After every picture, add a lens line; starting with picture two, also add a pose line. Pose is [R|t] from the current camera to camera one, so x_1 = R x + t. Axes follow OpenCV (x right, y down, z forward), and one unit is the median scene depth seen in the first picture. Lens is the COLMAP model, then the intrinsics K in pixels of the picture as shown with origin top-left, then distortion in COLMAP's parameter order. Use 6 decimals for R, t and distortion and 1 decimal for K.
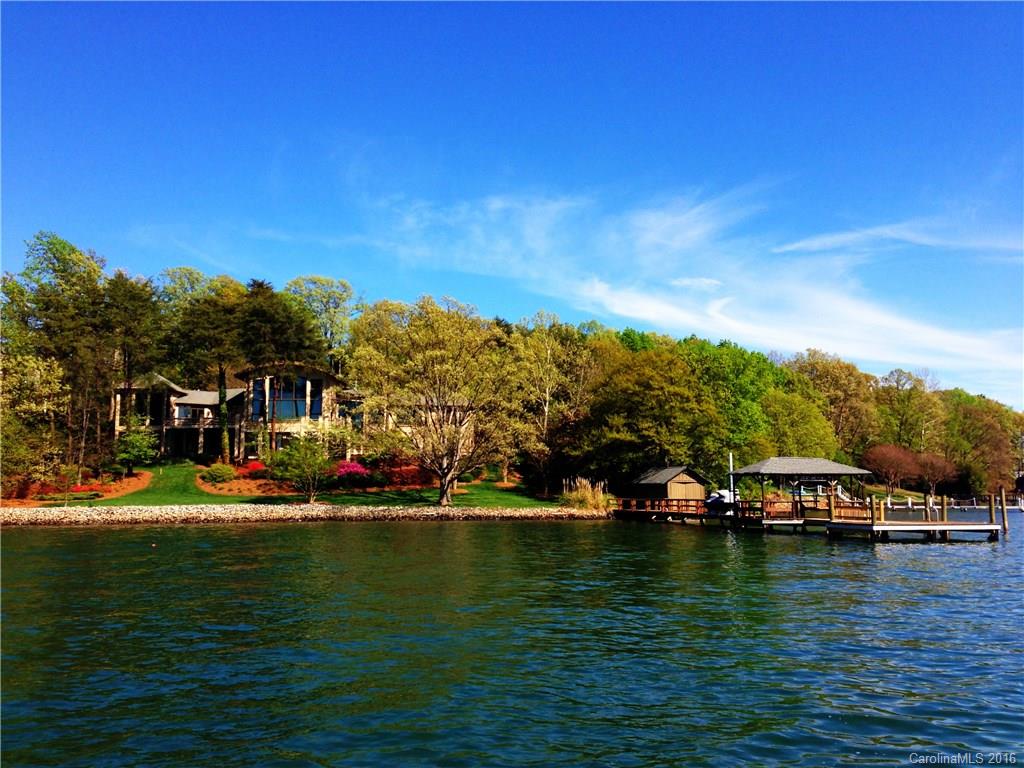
lens RADIAL K [[1096.2, 0, 512.0], [0, 1096.2, 384.0], [0, 0, 1]] dist [0.023520, 0.032968]
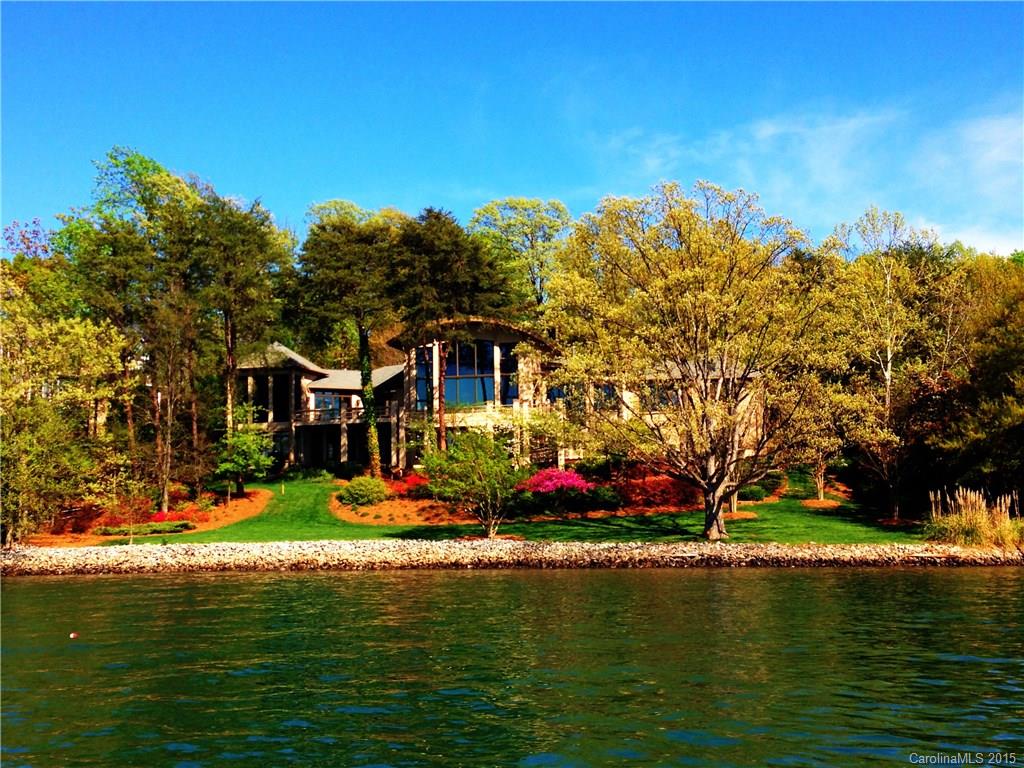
lens RADIAL K [[1096.2, 0, 512.0], [0, 1096.2, 384.0], [0, 0, 1]] dist [0.023520, 0.032968]
pose [[0.962164, -0.042107, -0.269196, -0.004643], [0.036224, 0.998985, -0.026787, 0.038825], [0.270051, 0.016022, 0.962713, 0.400080]]
